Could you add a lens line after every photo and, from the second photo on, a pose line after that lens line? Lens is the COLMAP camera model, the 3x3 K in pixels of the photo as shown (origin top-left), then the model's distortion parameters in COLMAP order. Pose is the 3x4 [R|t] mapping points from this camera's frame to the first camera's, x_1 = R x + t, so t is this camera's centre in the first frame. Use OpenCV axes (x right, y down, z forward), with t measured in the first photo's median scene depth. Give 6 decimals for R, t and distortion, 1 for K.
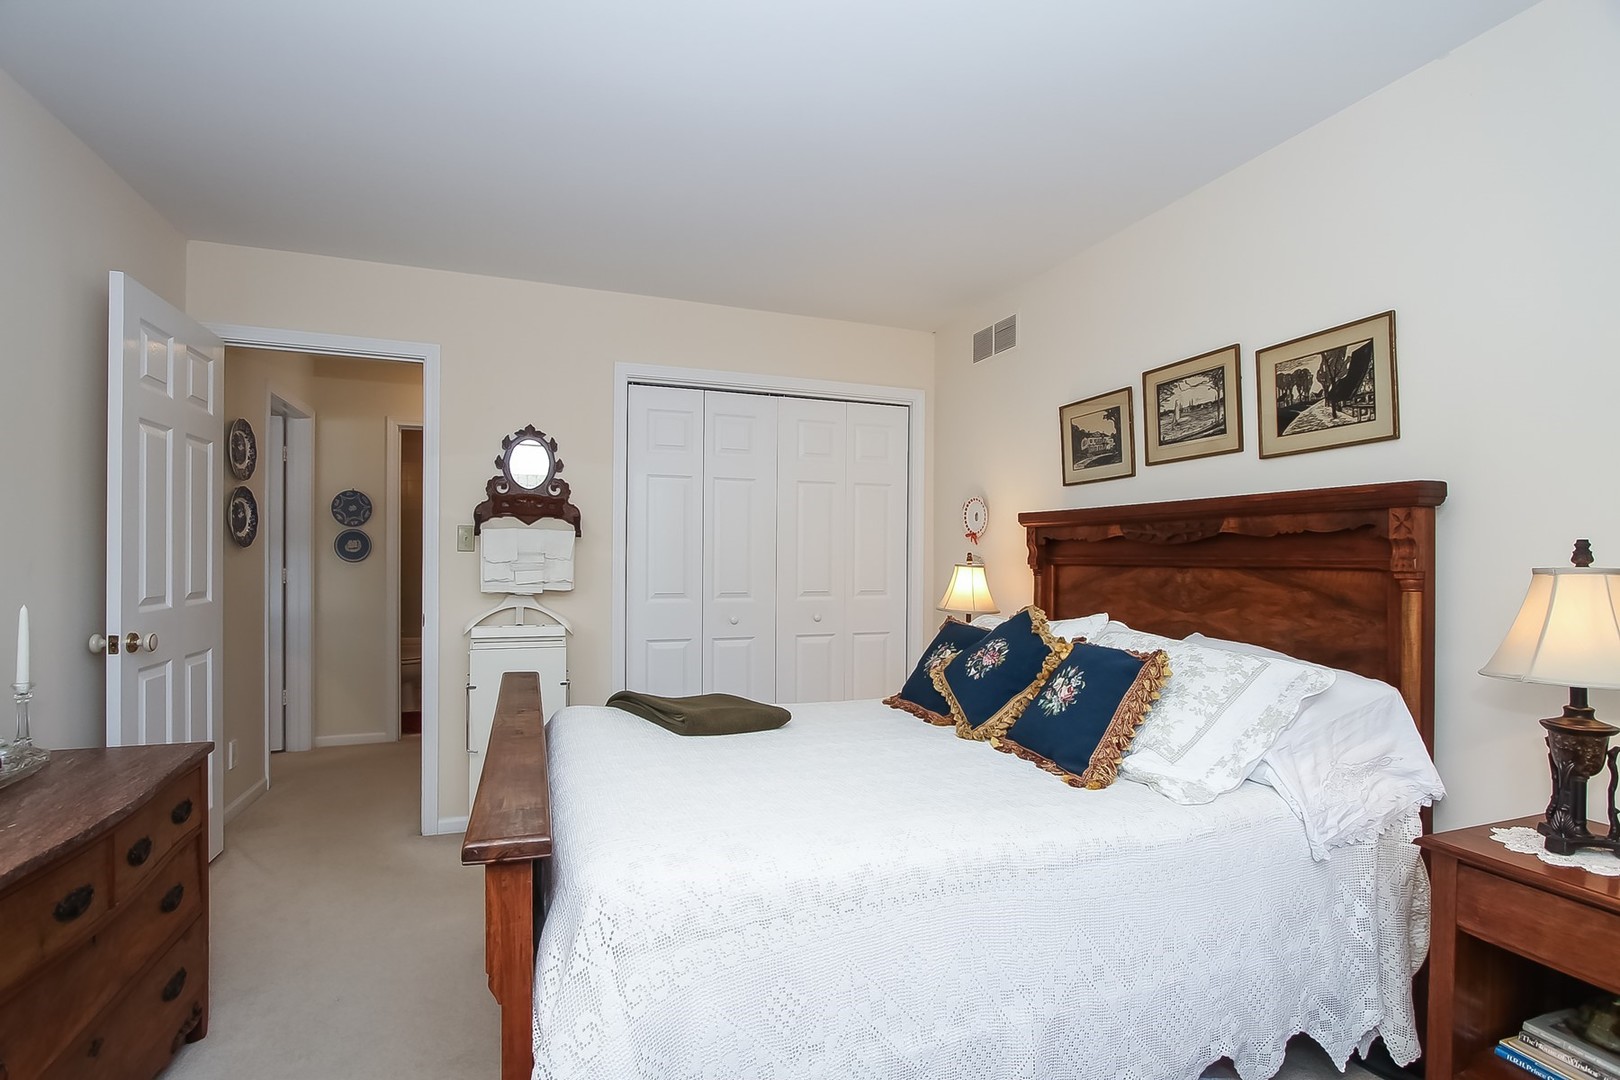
lens RADIAL K [[768.3, 0, 811.0], [0, 768.3, 542.8], [0, 0, 1]] dist [0.003264, 0.000421]
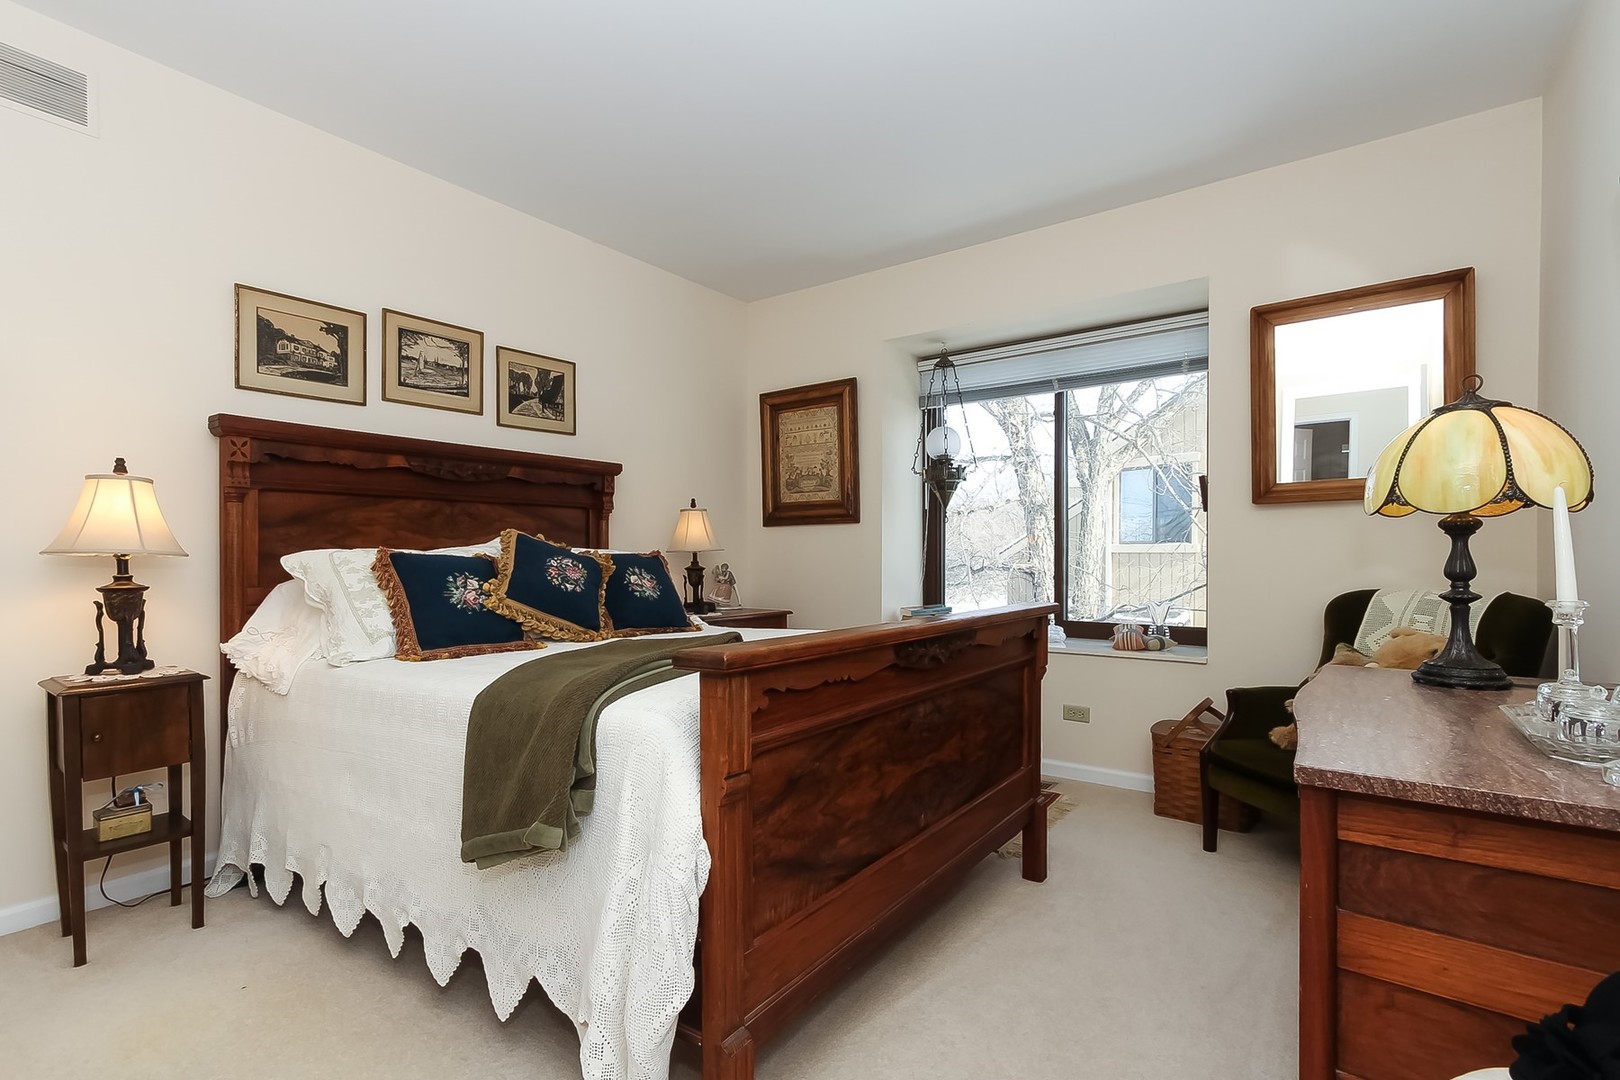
lens RADIAL K [[768.3, 0, 809.3], [0, 768.3, 547.5], [0, 0, 1]] dist [0.003264, 0.000421]
pose [[-0.572272, -0.004446, 0.820052, -0.816346], [-0.020463, 0.999751, -0.008860, 0.104673], [-0.819809, -0.021851, -0.572220, 1.249357]]
